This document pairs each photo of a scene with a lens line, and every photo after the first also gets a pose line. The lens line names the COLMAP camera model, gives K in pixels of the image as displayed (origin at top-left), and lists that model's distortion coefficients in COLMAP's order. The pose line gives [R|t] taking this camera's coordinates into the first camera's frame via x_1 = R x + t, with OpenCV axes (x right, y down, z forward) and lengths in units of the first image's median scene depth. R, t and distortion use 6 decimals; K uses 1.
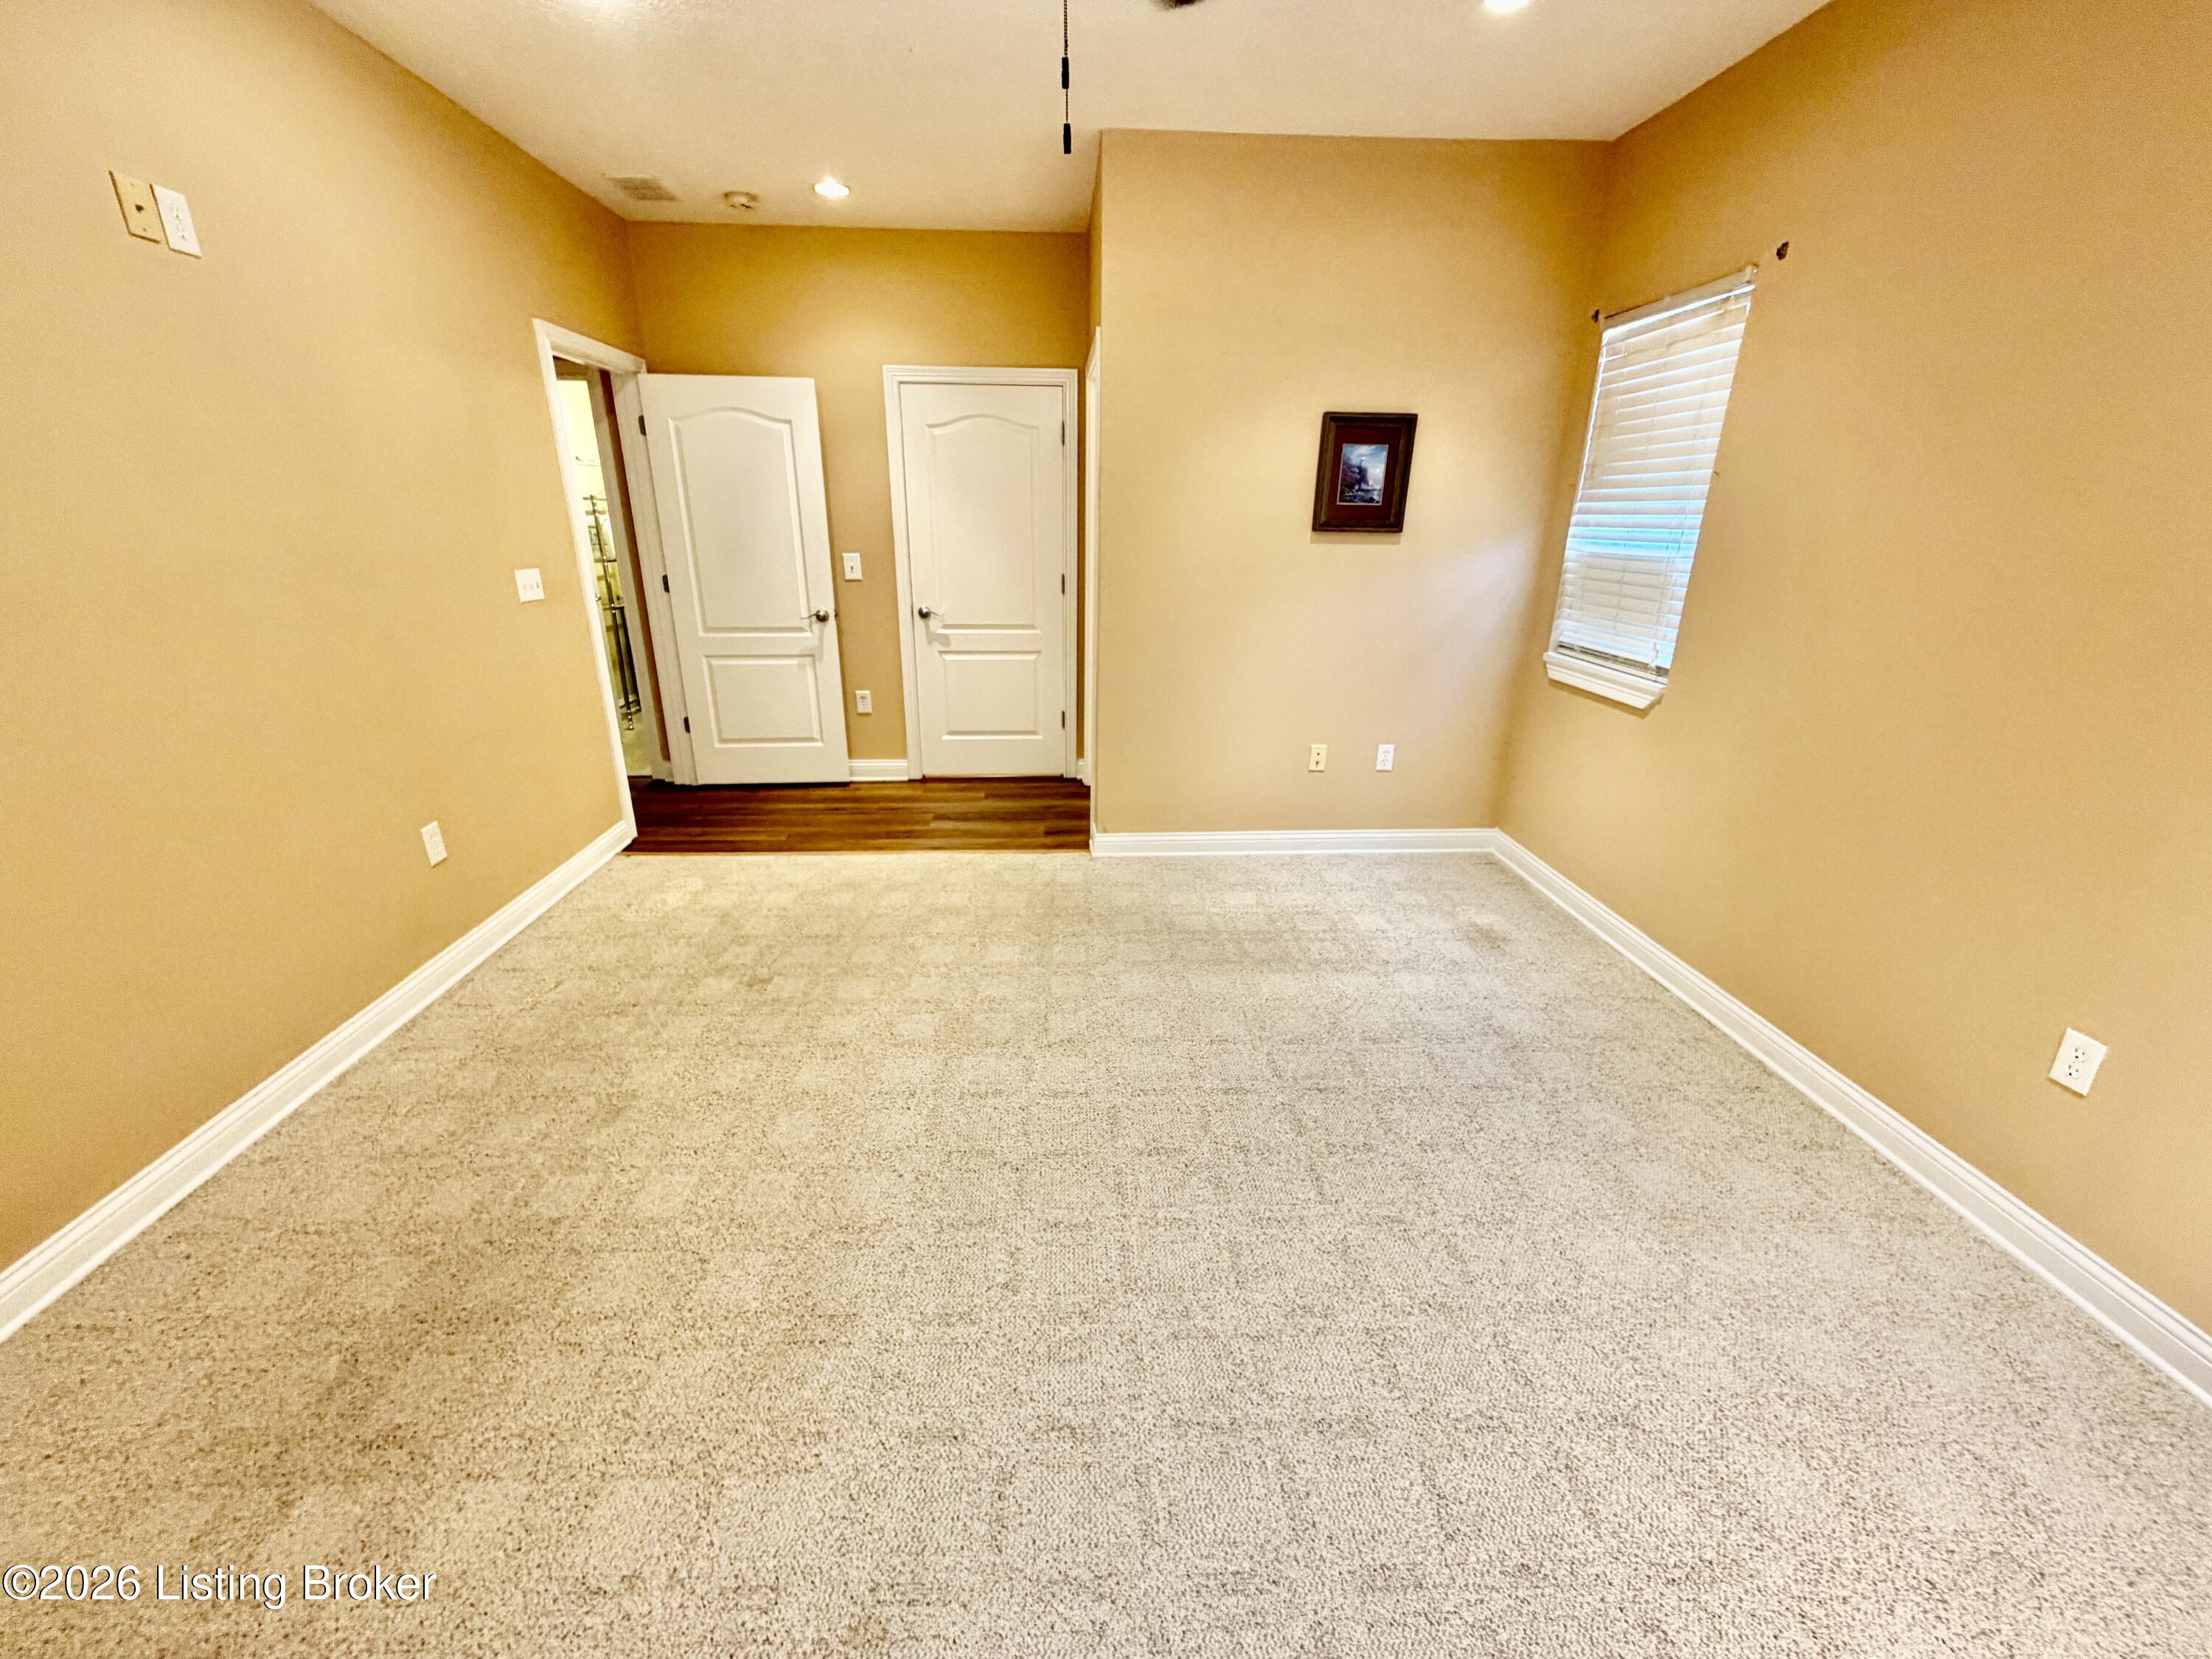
lens RADIAL K [[884.3, 0, 1101.1], [0, 884.3, 828.8], [0, 0, 1]] dist [0.001792, -0.000149]
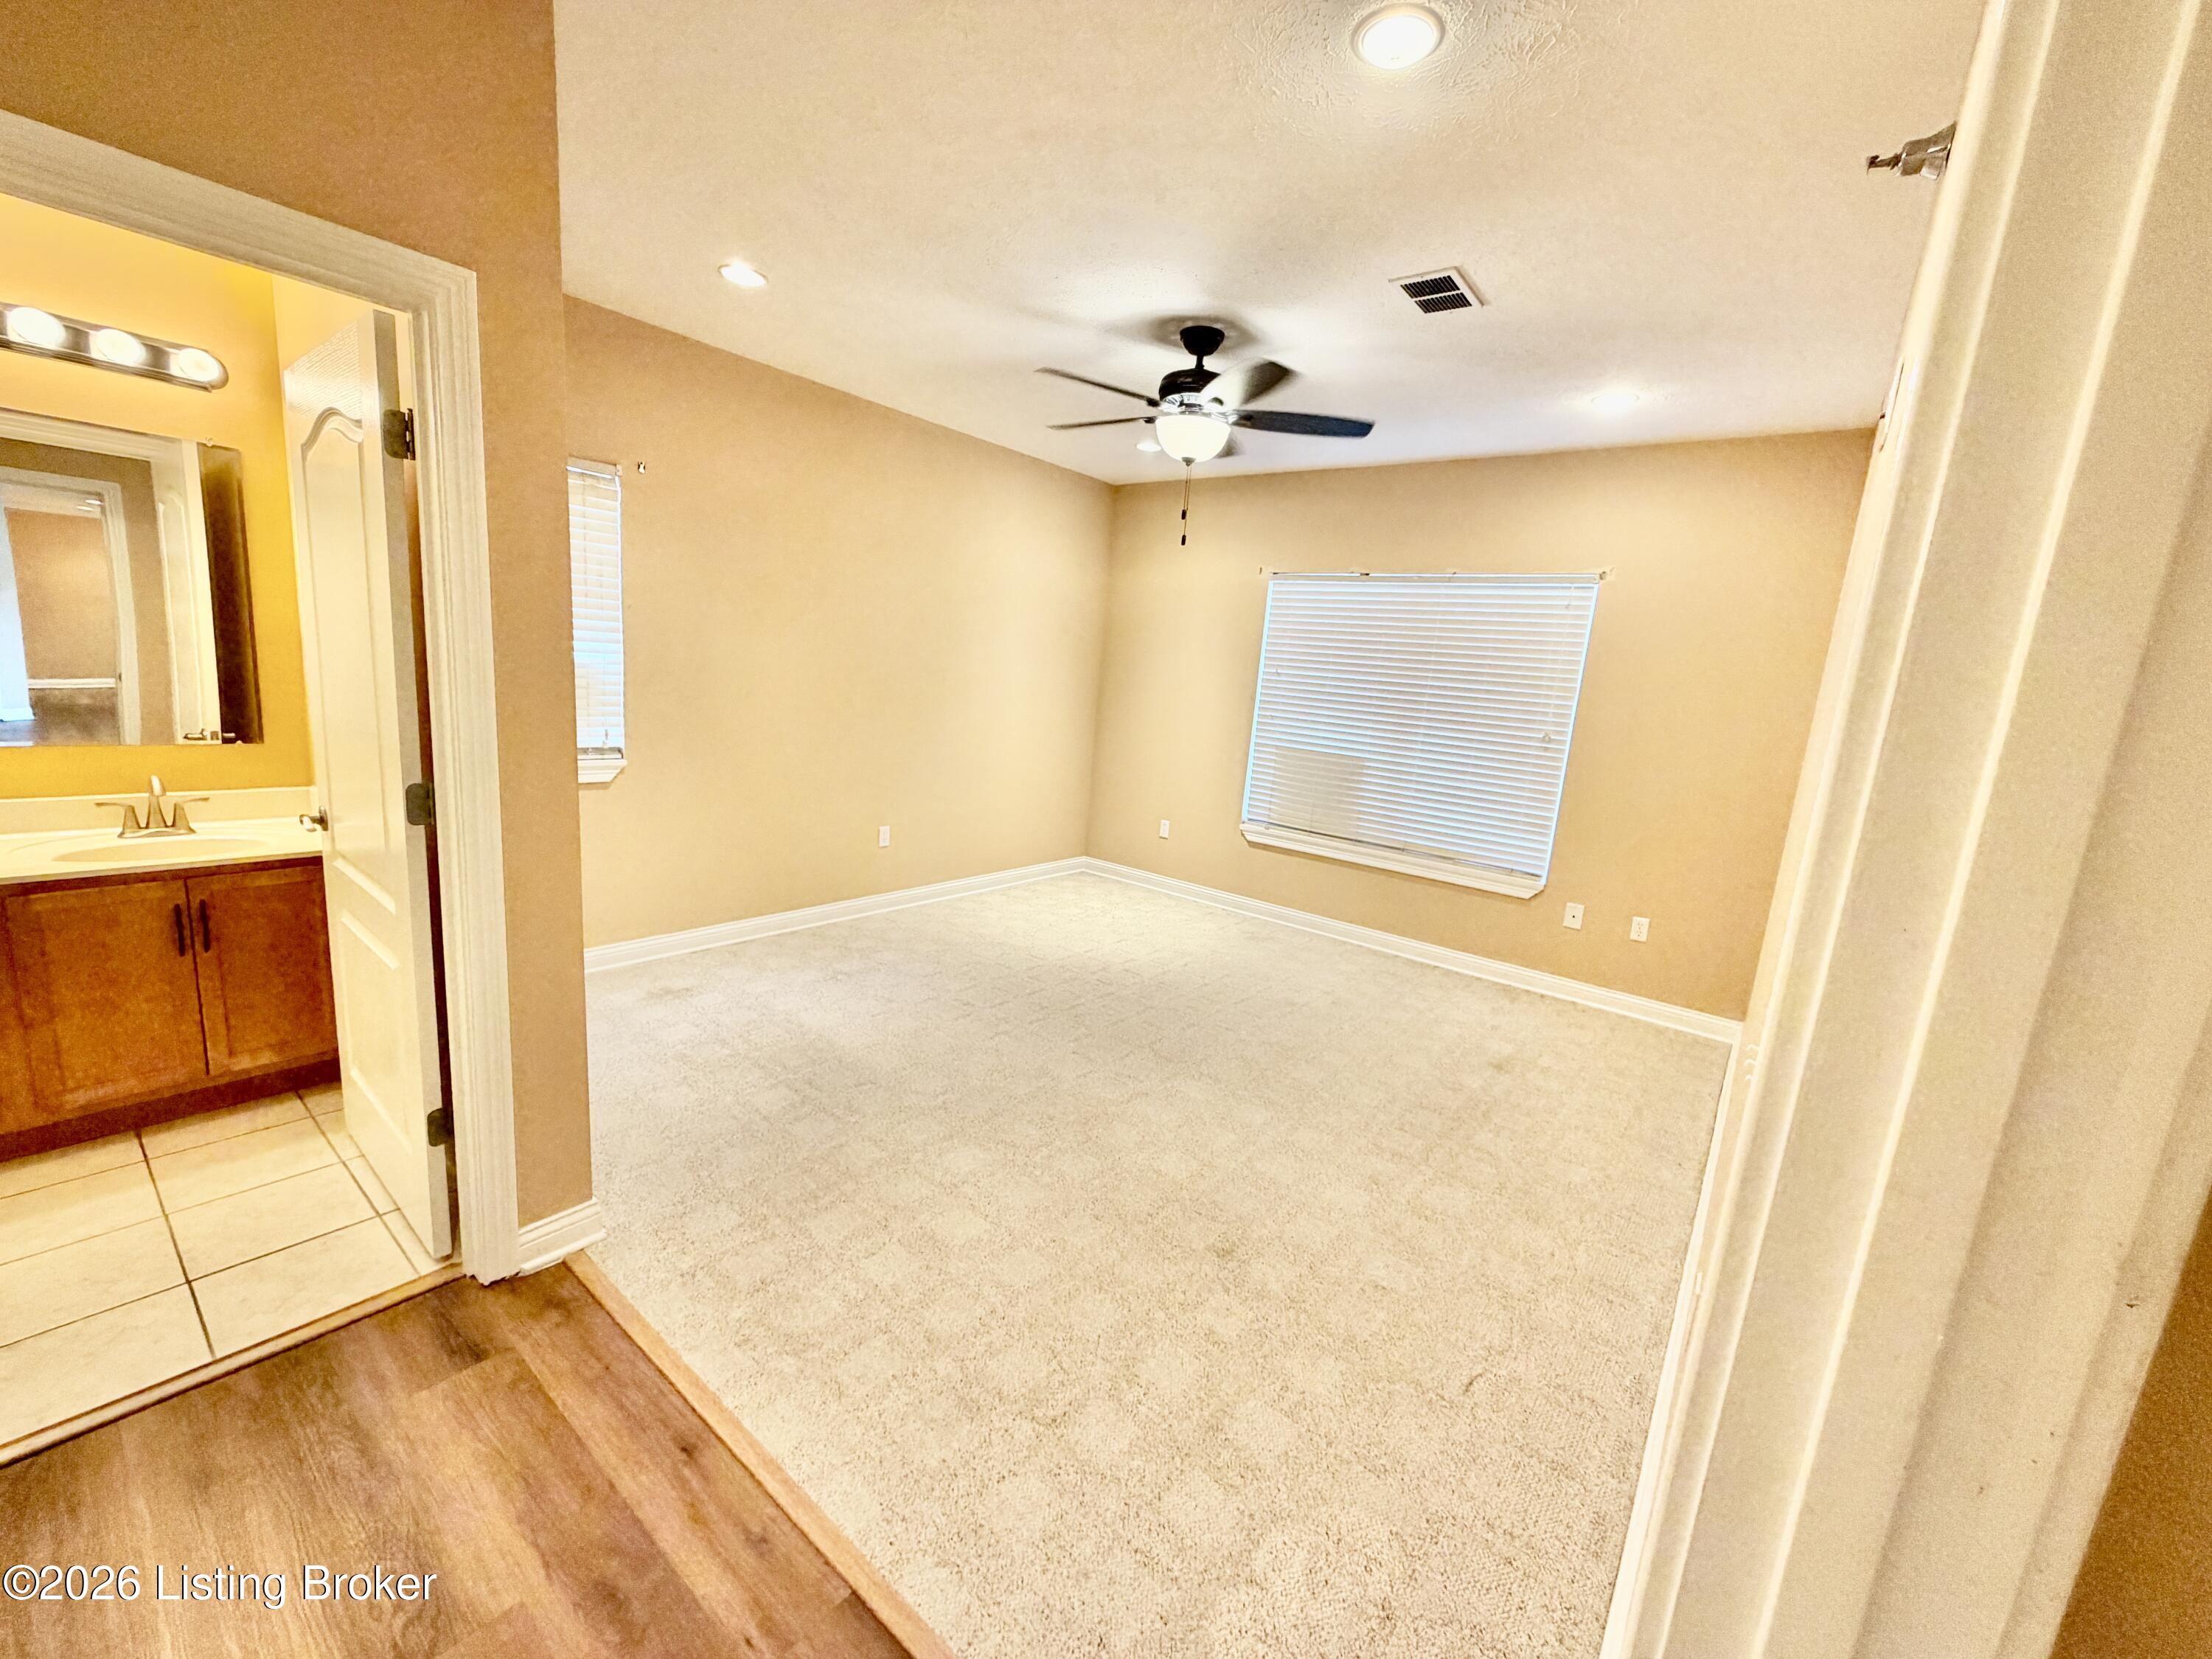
lens RADIAL K [[884.3, 0, 1101.1], [0, 884.3, 828.8], [0, 0, 1]] dist [0.001792, -0.000149]
pose [[-0.747332, -0.188447, 0.637168, -0.579863], [0.140457, 0.892464, 0.428695, -0.414761], [-0.649436, 0.409872, -0.640498, 1.109619]]
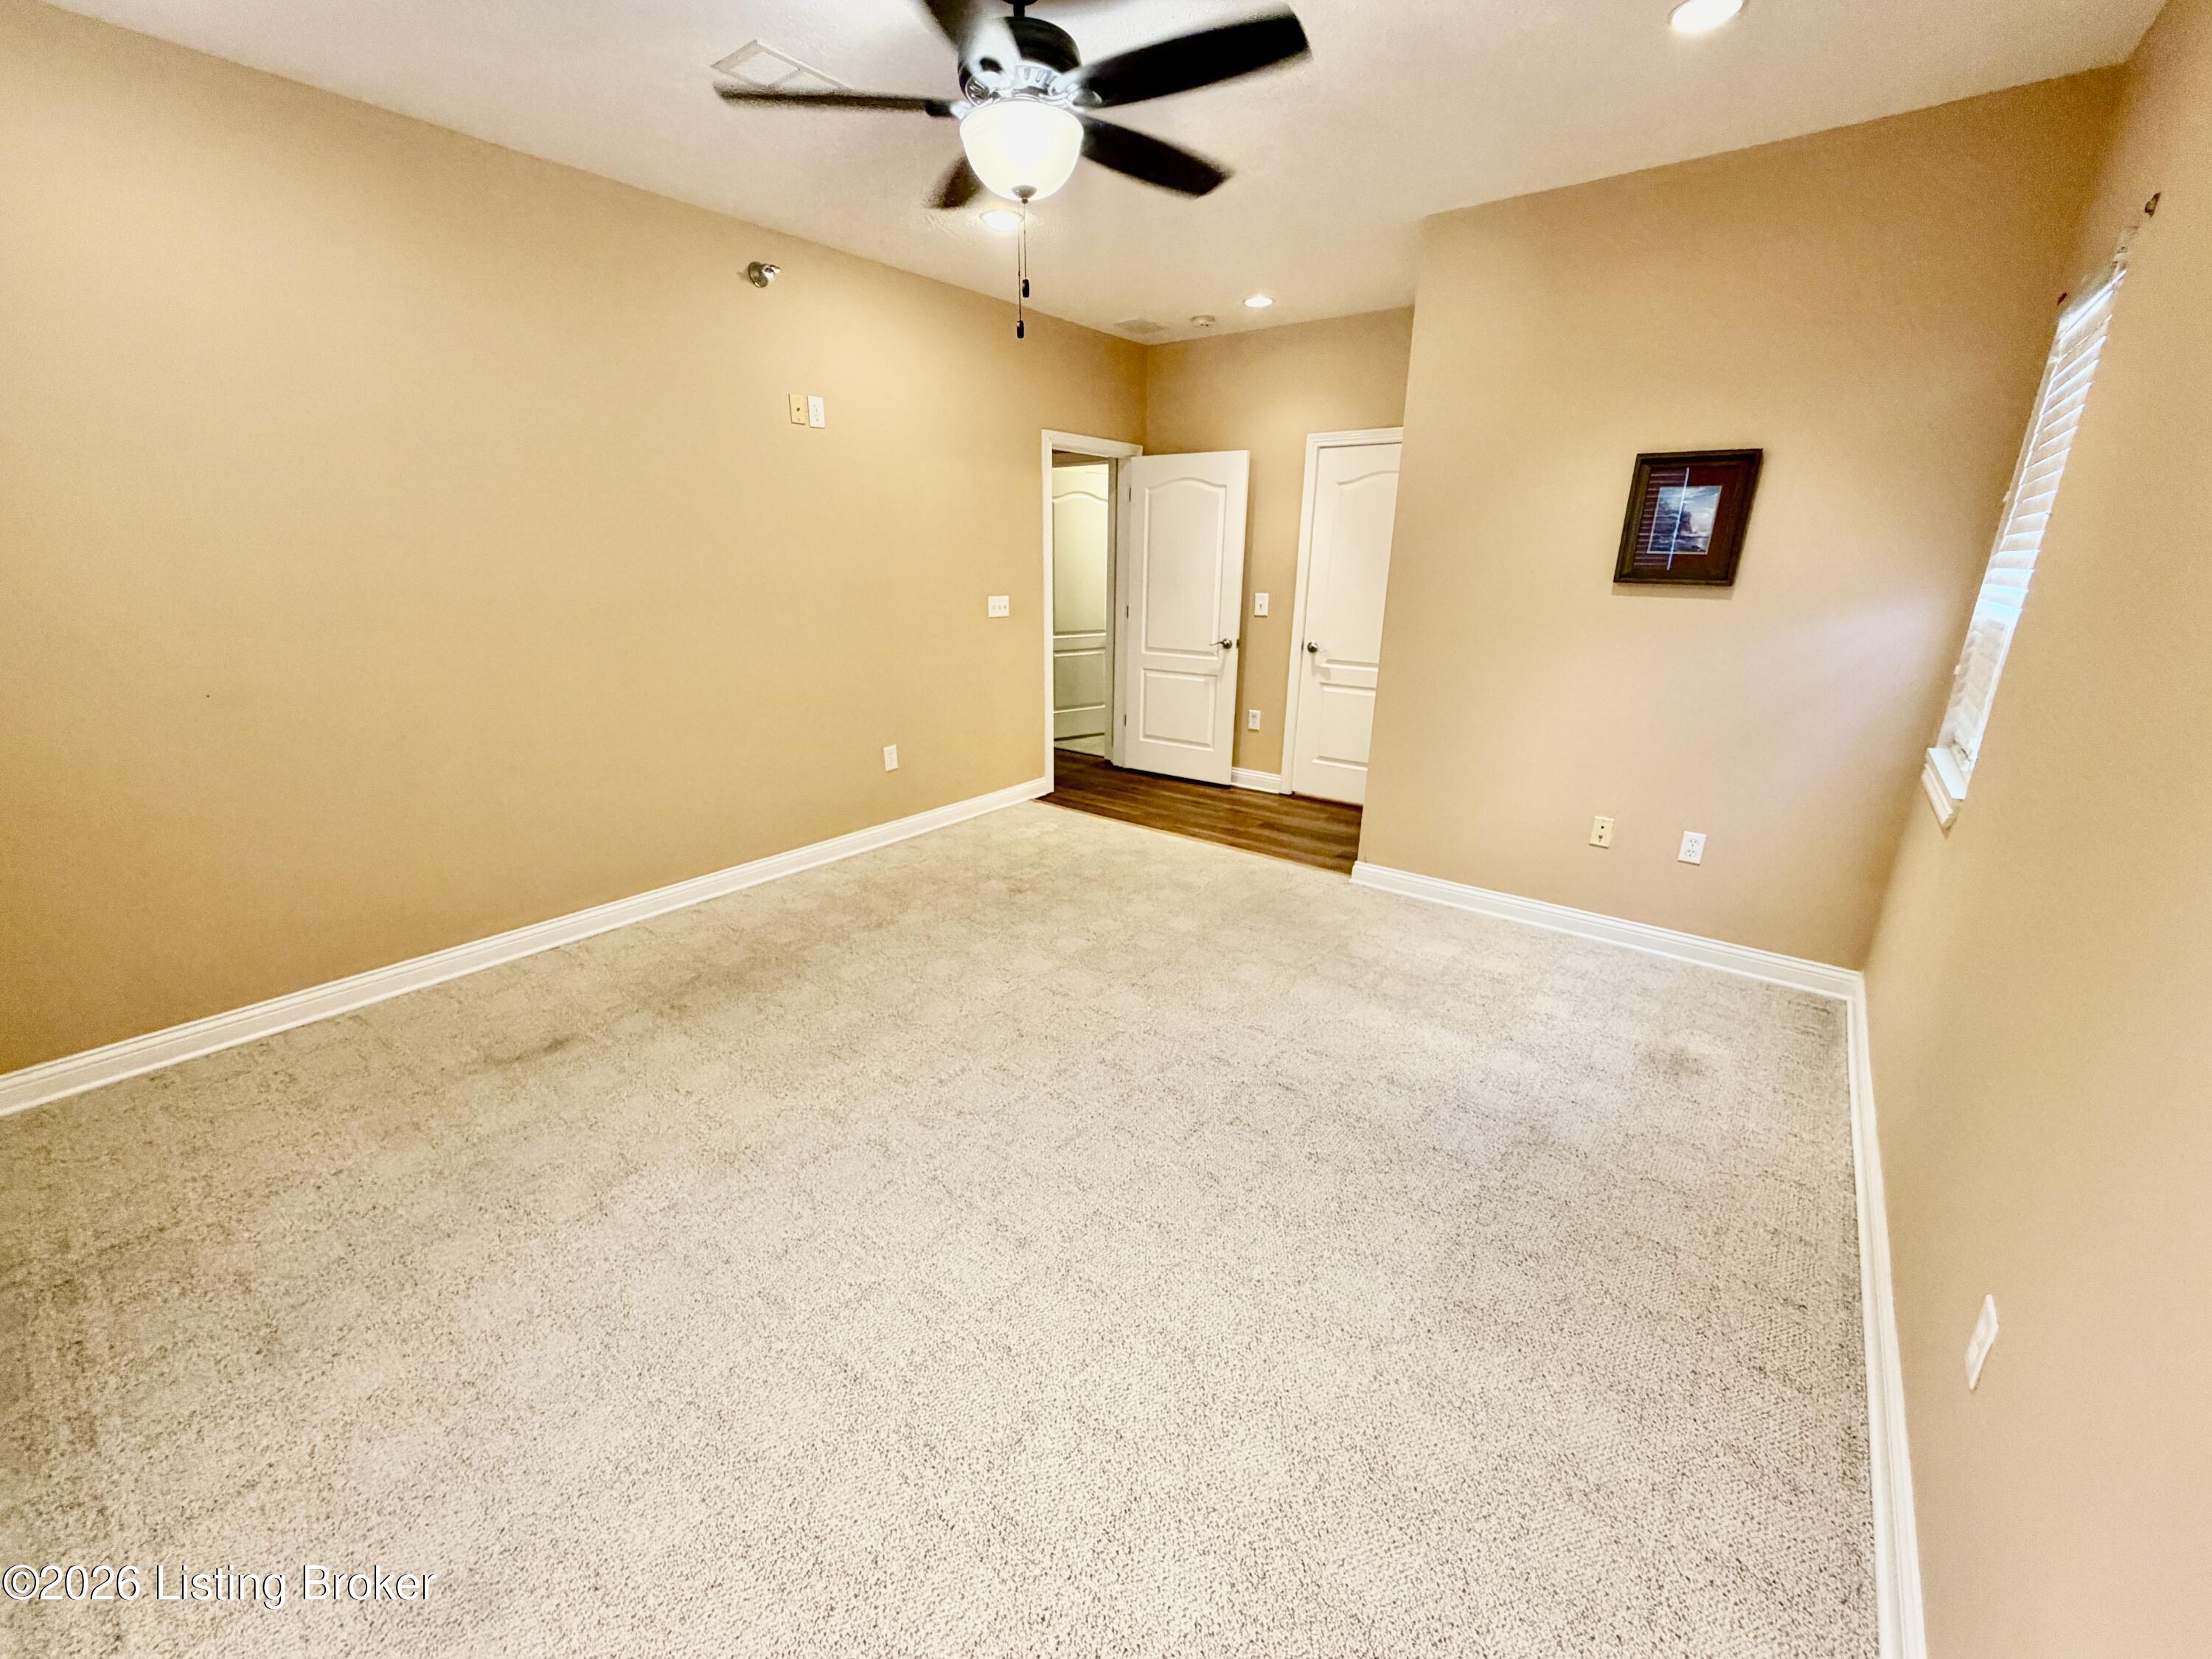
lens RADIAL K [[884.3, 0, 1101.1], [0, 884.3, 828.8], [0, 0, 1]] dist [0.001792, -0.000149]
pose [[0.753289, 0.196373, -0.627689, 0.440279], [-0.224150, 0.973901, 0.035684, -0.001133], [0.618315, 0.113816, 0.777646, -0.011929]]
